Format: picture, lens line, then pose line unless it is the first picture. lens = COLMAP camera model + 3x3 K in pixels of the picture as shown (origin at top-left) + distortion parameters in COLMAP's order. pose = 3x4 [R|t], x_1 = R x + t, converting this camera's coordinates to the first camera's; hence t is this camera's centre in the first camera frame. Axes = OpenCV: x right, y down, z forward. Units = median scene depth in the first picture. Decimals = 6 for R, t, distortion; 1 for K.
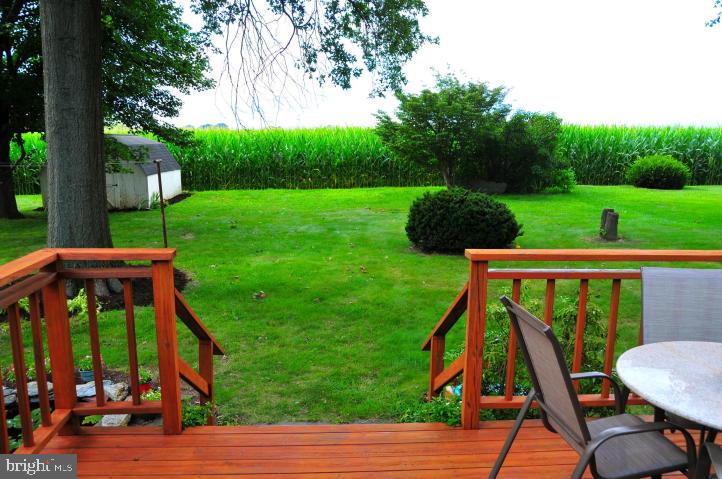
lens RADIAL K [[629.2, 0, 361.0], [0, 629.2, 239.5], [0, 0, 1]] dist [-0.006866, -0.000037]
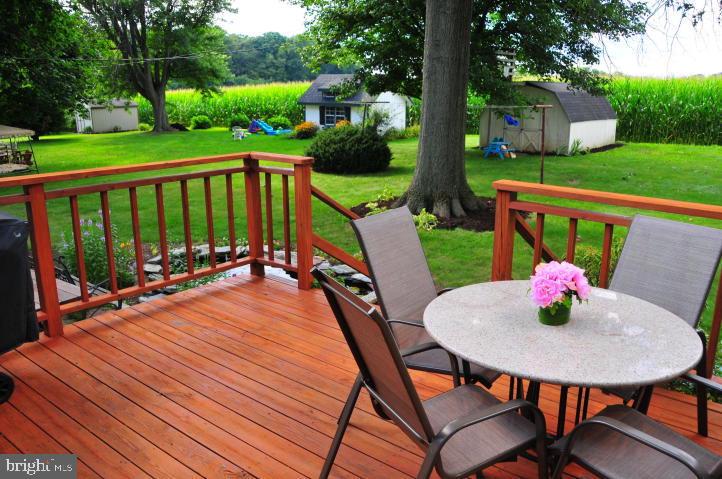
lens RADIAL K [[629.2, 0, 361.0], [0, 629.2, 239.5], [0, 0, 1]] dist [-0.006866, -0.000037]
pose [[0.702277, 0.171462, -0.690947, 0.172908], [-0.120646, 0.985188, 0.121856, 0.003938], [0.701607, -0.002217, 0.712561, 0.017009]]
